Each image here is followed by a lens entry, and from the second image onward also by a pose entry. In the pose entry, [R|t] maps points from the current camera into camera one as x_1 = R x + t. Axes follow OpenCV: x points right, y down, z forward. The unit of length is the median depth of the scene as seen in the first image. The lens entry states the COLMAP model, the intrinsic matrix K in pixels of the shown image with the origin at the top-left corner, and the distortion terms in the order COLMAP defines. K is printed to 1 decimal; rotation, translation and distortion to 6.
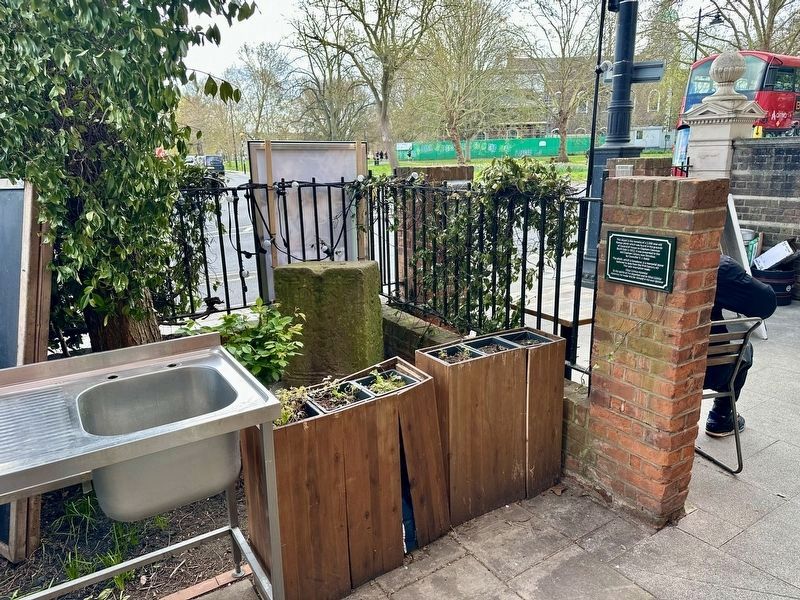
lens RADIAL K [[572.1, 0, 399.8], [0, 572.1, 299.9], [0, 0, 1]] dist [-0.011910, 0.028473]
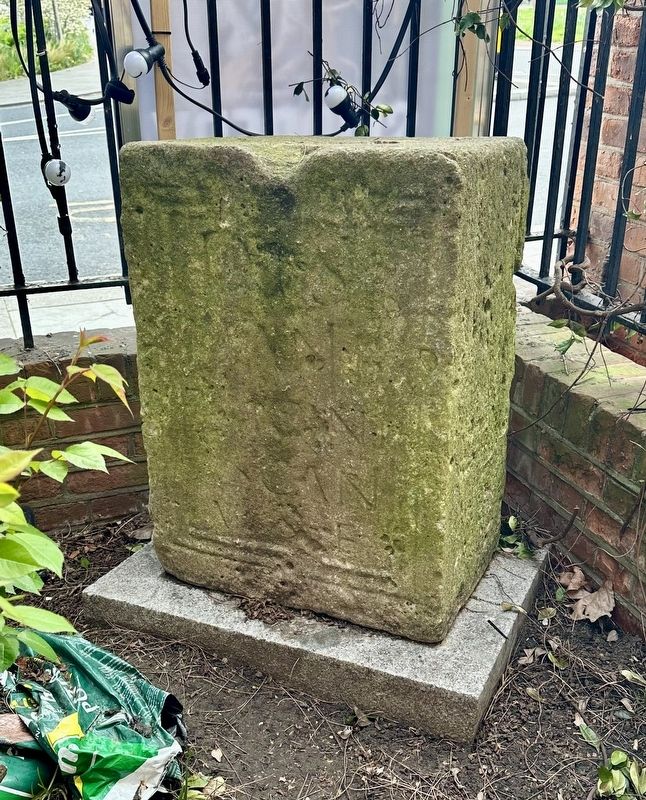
lens RADIAL K [[609.3, 0, 343.2], [0, 609.3, 423.2], [0, 0, 1]] dist [0.007040, -0.004282]
pose [[0.969564, 0.121135, -0.212770, -0.044085], [-0.060210, 0.960311, 0.272356, -0.015544], [0.237318, -0.251256, 0.938377, 0.691901]]
